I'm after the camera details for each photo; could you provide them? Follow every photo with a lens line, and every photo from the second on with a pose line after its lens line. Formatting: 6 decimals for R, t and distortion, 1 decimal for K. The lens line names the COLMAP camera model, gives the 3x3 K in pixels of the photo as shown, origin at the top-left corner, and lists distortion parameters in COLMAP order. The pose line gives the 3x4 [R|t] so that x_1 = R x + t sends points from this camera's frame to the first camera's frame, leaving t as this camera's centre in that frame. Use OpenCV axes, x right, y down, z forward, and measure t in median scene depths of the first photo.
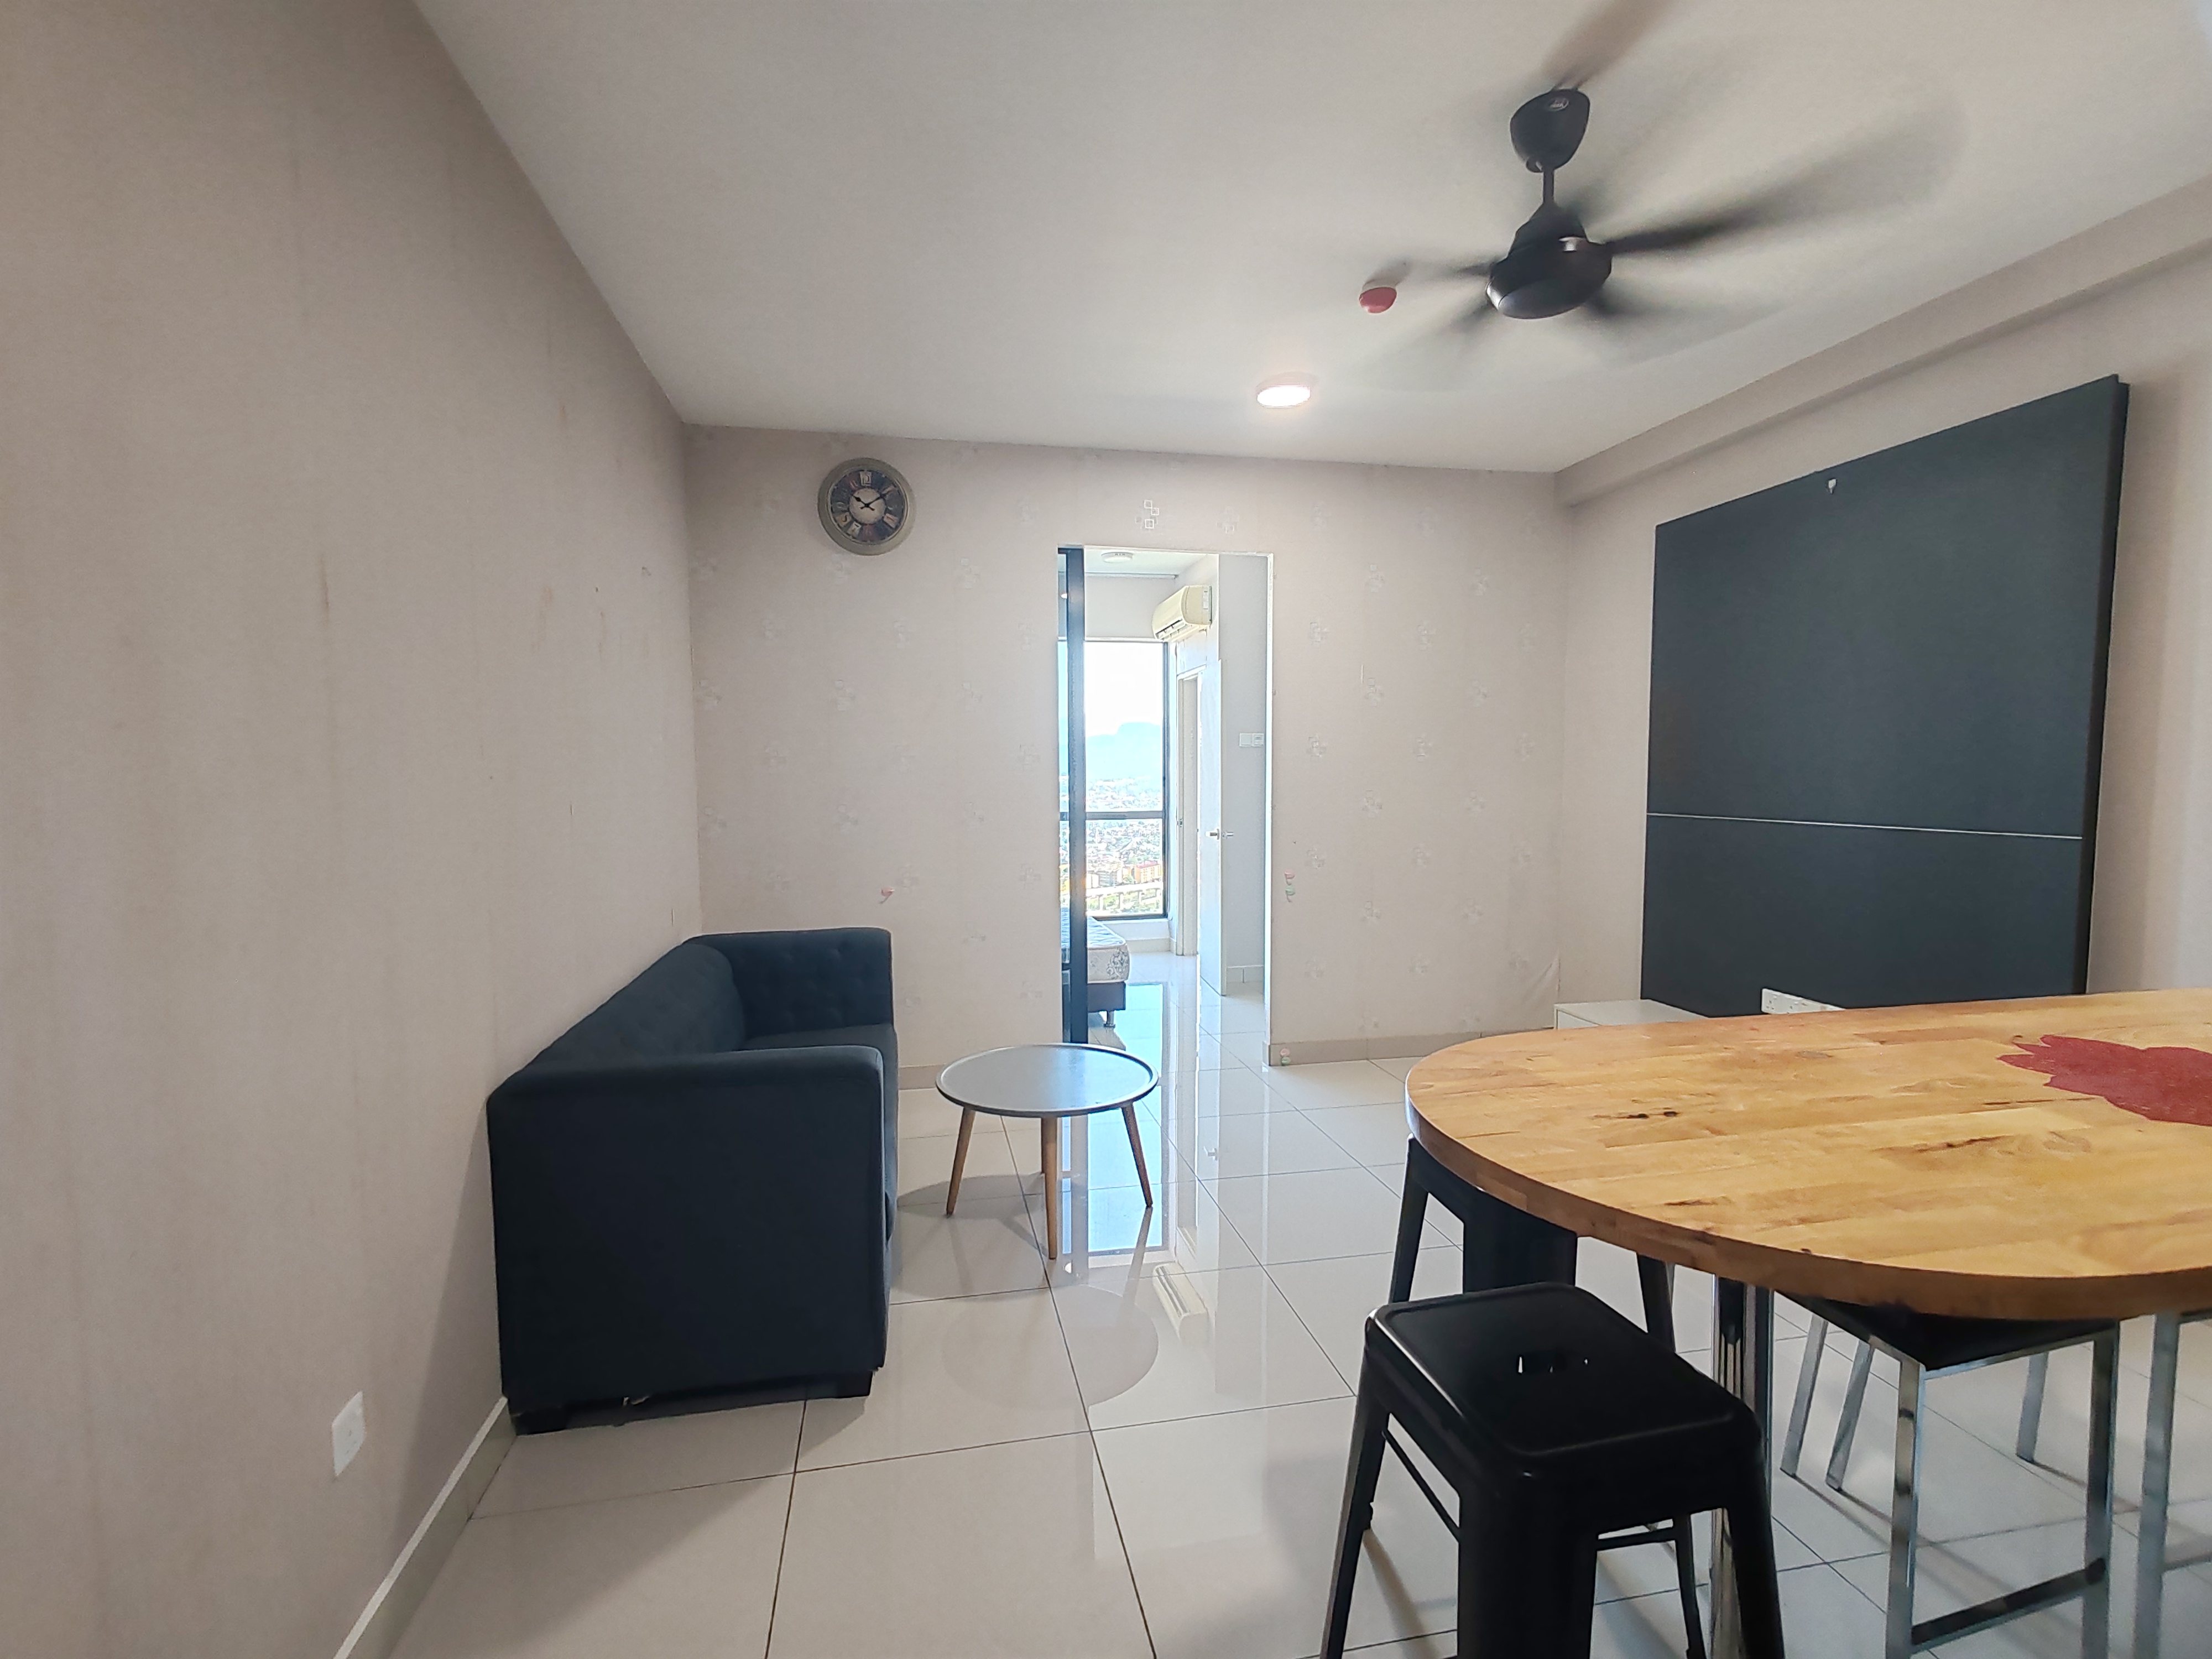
lens RADIAL K [[1002.3, 0, 1099.3], [0, 1002.3, 840.0], [0, 0, 1]] dist [-0.002449, 0.004583]
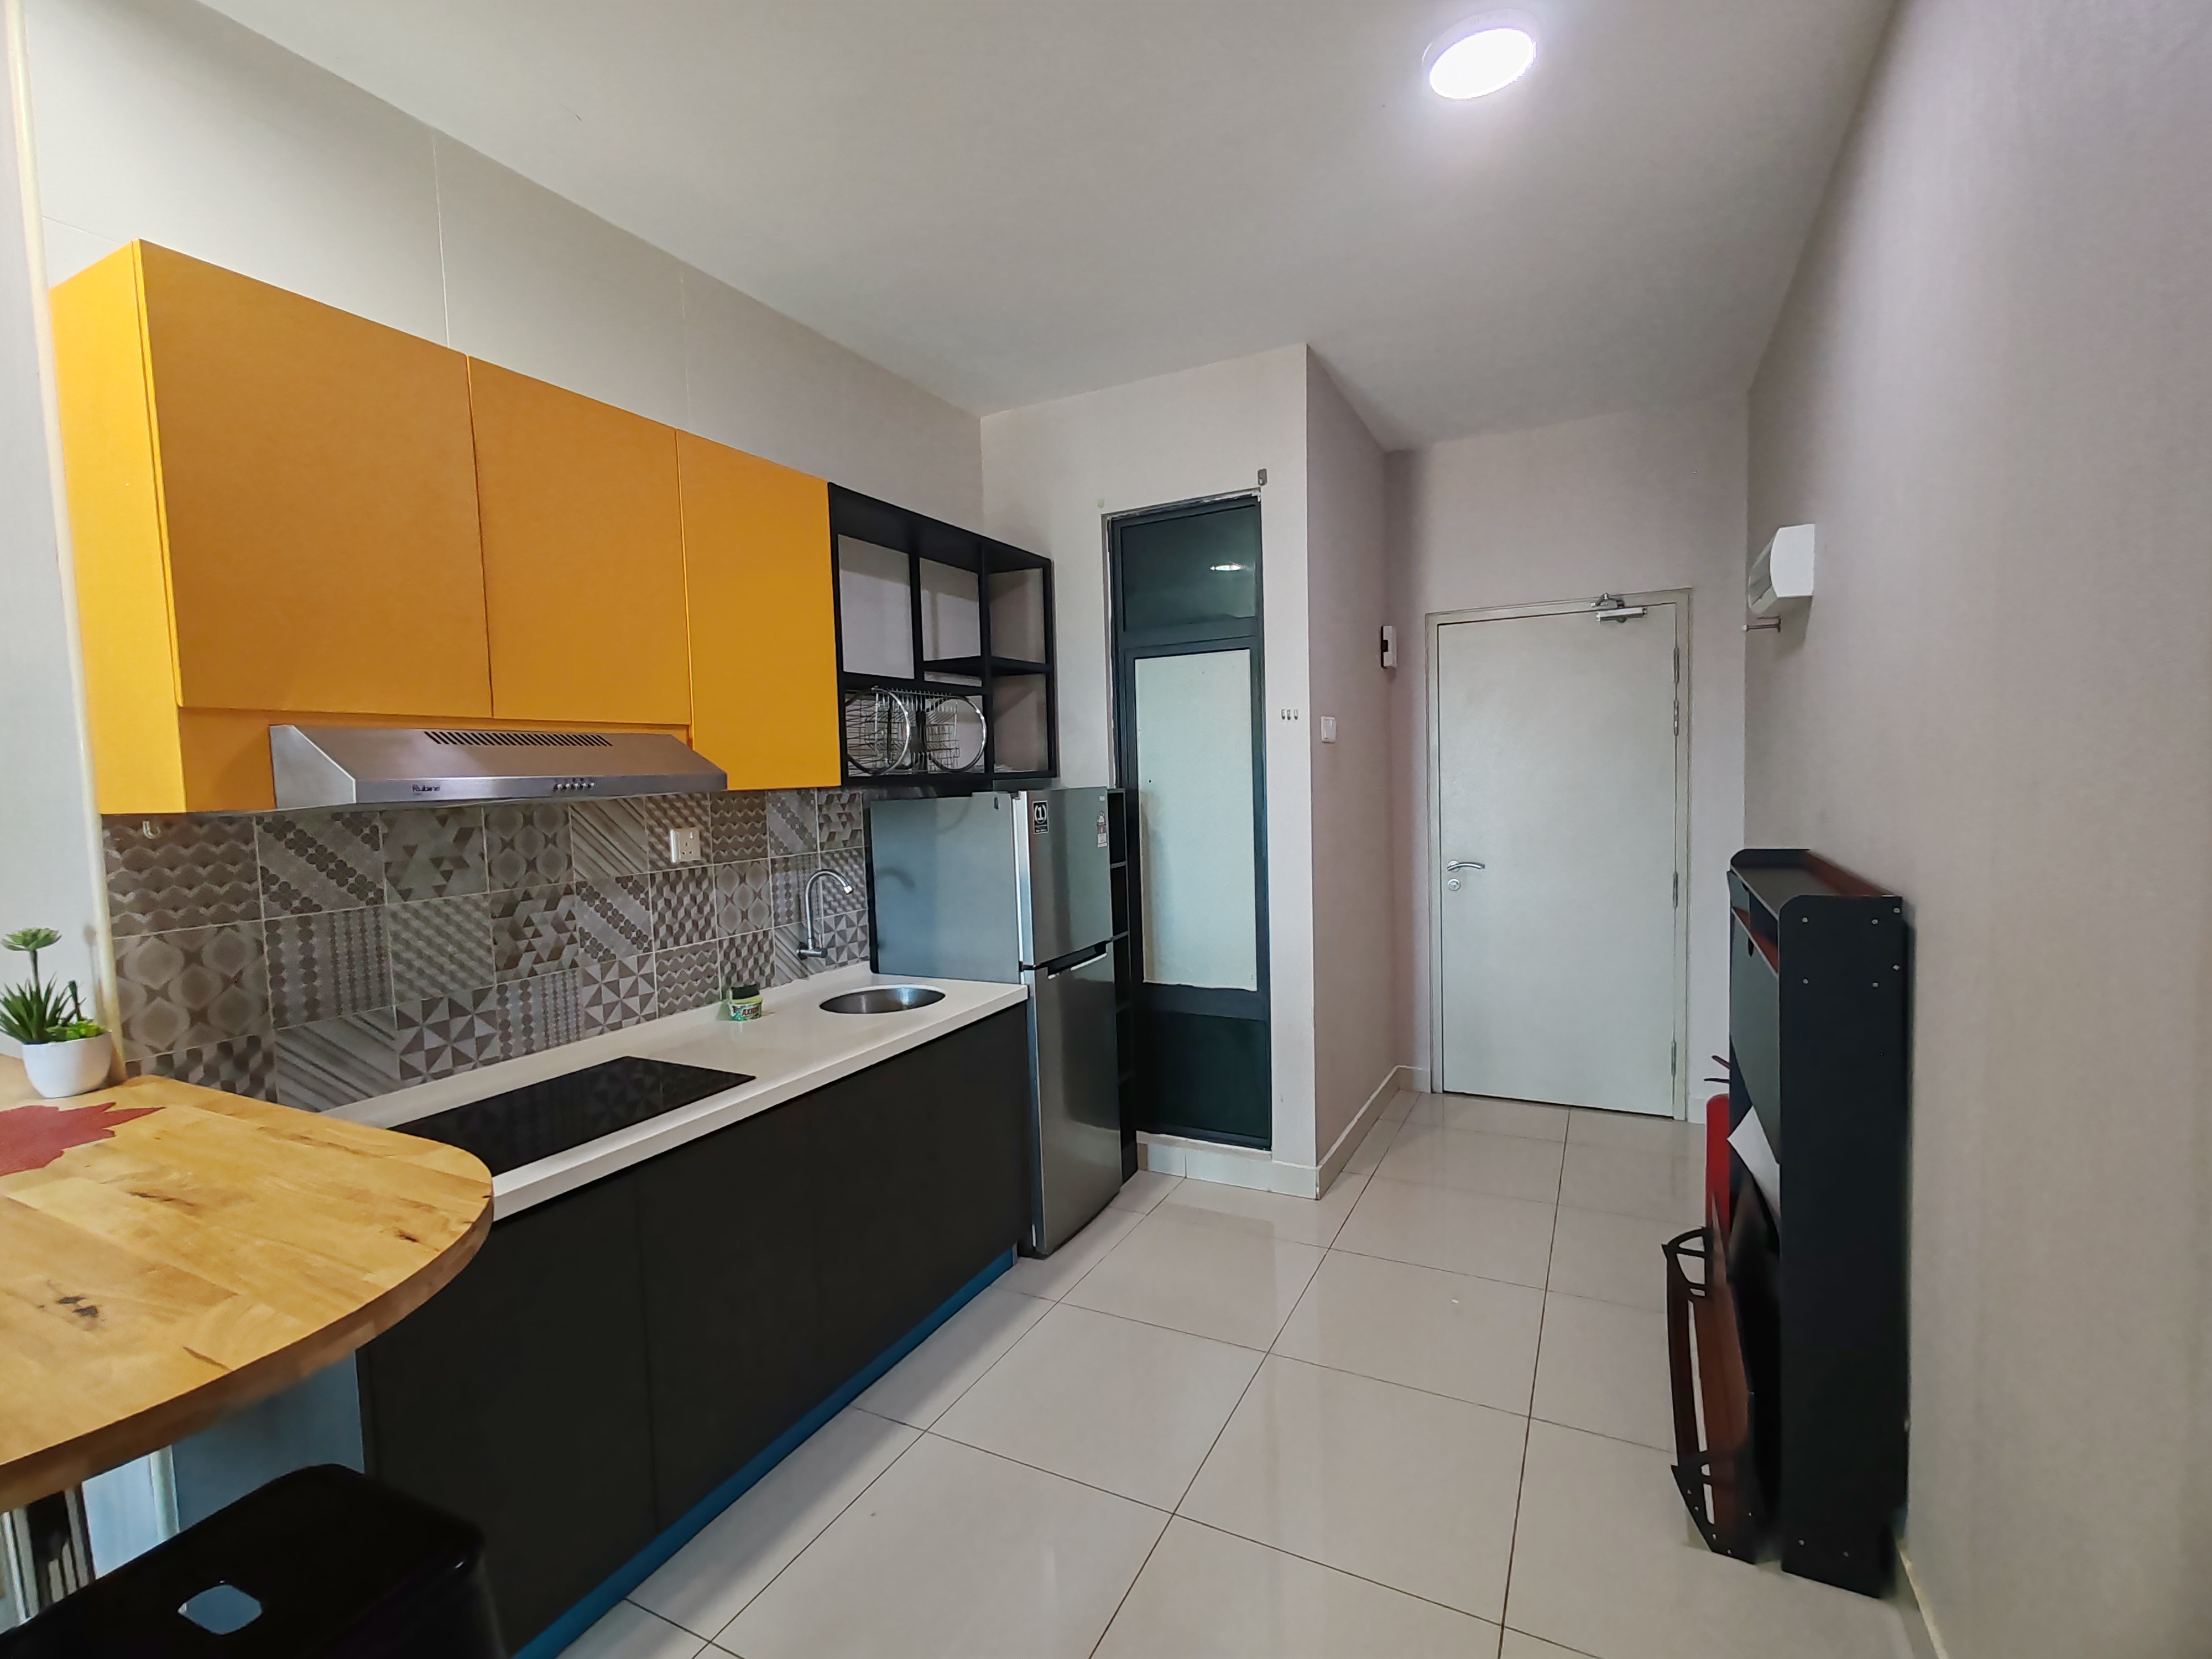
lens RADIAL K [[1002.3, 0, 1099.3], [0, 1002.3, 840.0], [0, 0, 1]] dist [-0.002449, 0.004583]
pose [[-0.782866, -0.007846, 0.622140, -0.153542], [0.083381, 0.989578, 0.117403, -0.031688], [-0.616578, 0.143786, -0.774053, 0.280703]]
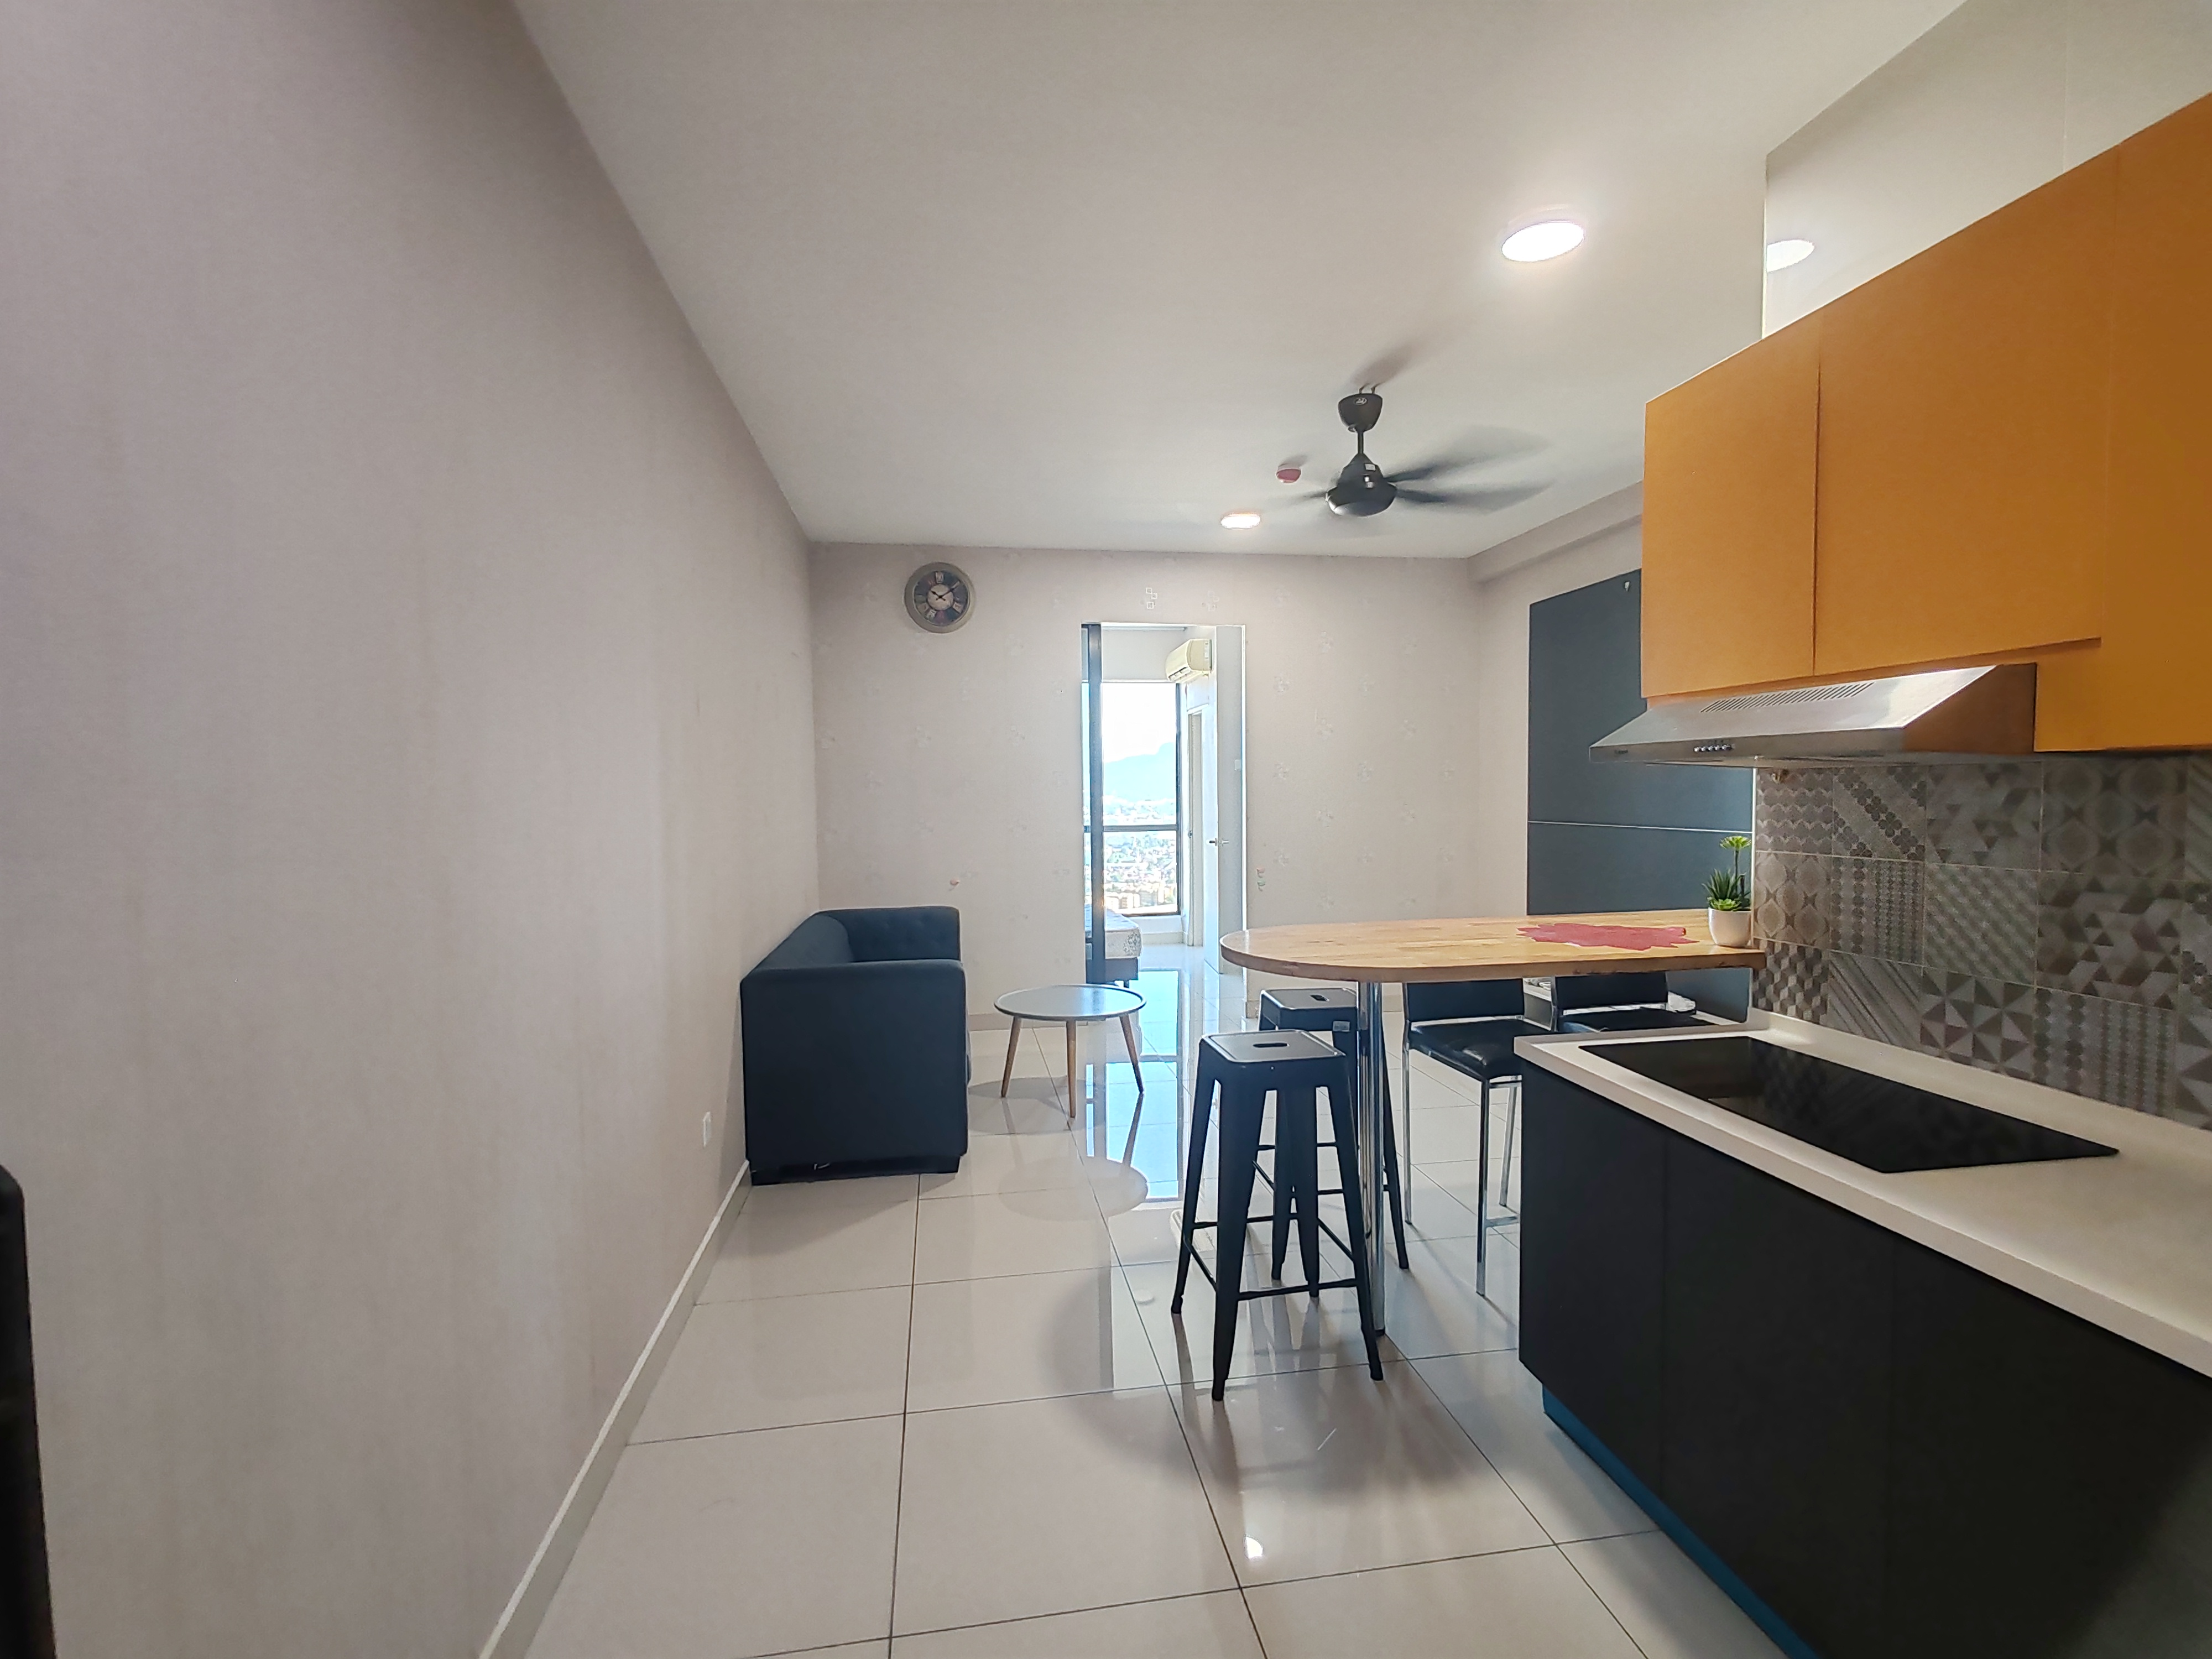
lens RADIAL K [[1002.3, 0, 1099.3], [0, 1002.3, 840.0], [0, 0, 1]] dist [-0.002449, 0.004583]
pose [[0.999162, -0.003171, -0.040801, 0.037428], [0.002375, 0.999806, -0.019553, 0.022593], [0.040855, 0.019439, 0.998976, -0.338933]]
